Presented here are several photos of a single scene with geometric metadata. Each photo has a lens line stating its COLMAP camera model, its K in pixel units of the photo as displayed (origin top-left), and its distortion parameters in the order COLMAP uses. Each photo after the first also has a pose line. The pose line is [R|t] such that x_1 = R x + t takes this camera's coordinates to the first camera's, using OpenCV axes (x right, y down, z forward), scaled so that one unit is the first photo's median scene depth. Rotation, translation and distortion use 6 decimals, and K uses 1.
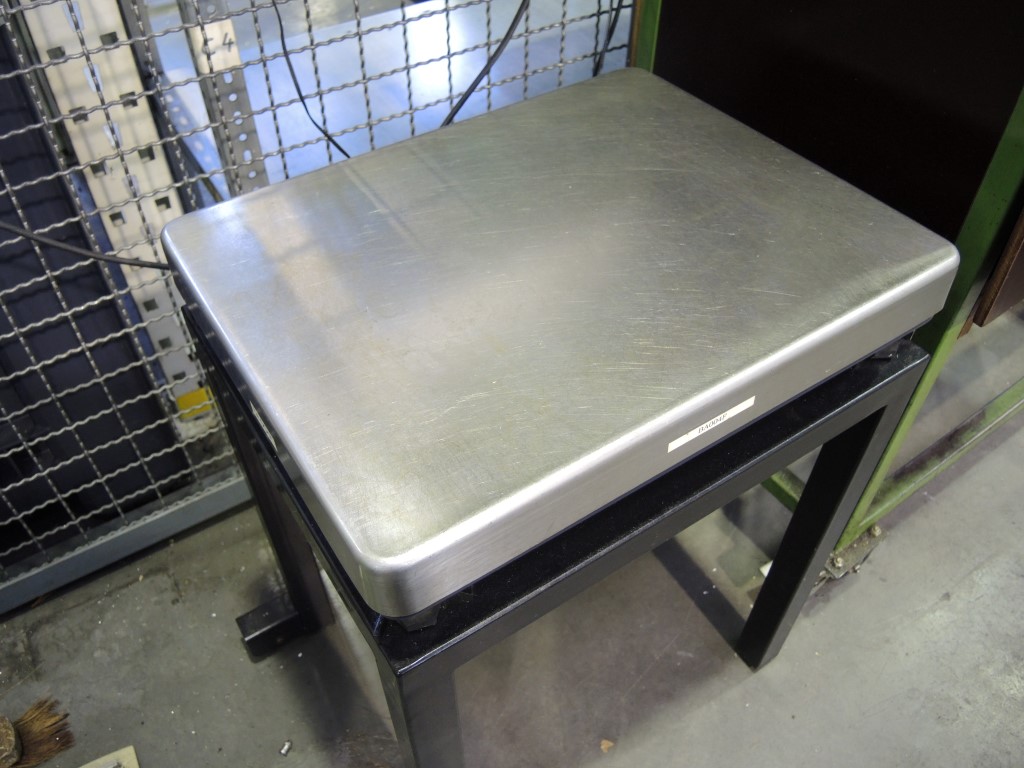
lens RADIAL K [[860.2, 0, 512.0], [0, 860.2, 384.0], [0, 0, 1]] dist [-0.061404, -0.042677]
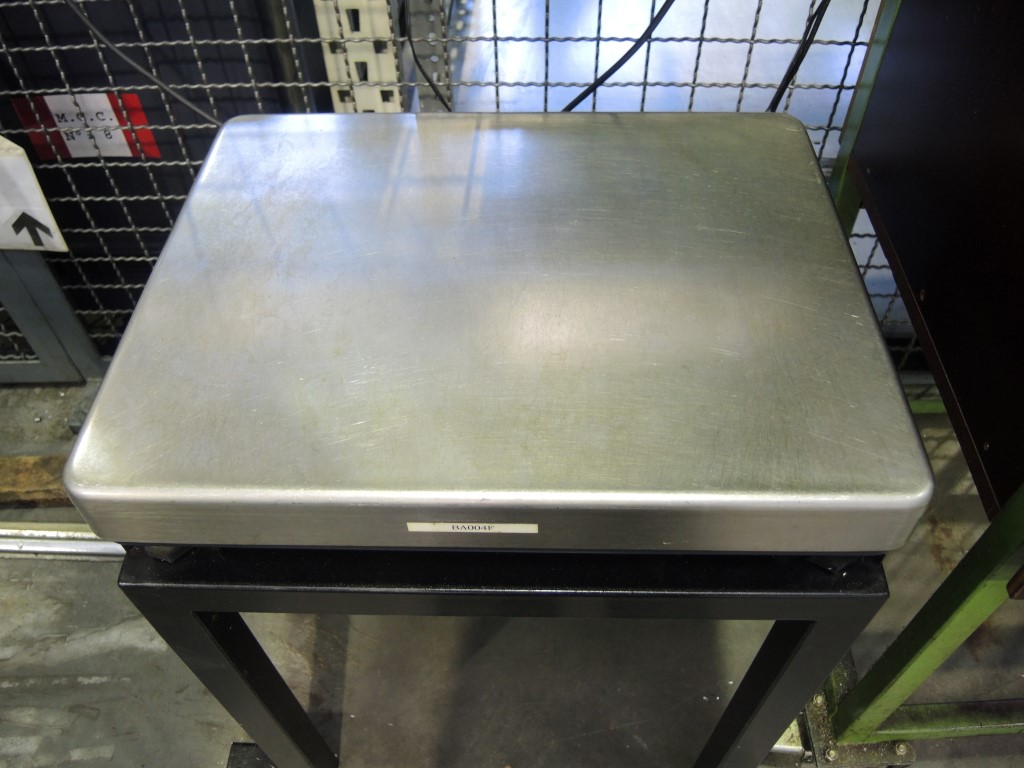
lens RADIAL K [[849.2, 0, 512.2], [0, 849.2, 351.8], [0, 0, 1]] dist [-0.077521, -0.005739]
pose [[0.821086, 0.419231, -0.387379, 0.358317], [-0.401300, 0.906596, 0.130547, -0.166528], [0.405926, 0.048265, 0.912631, 0.154305]]
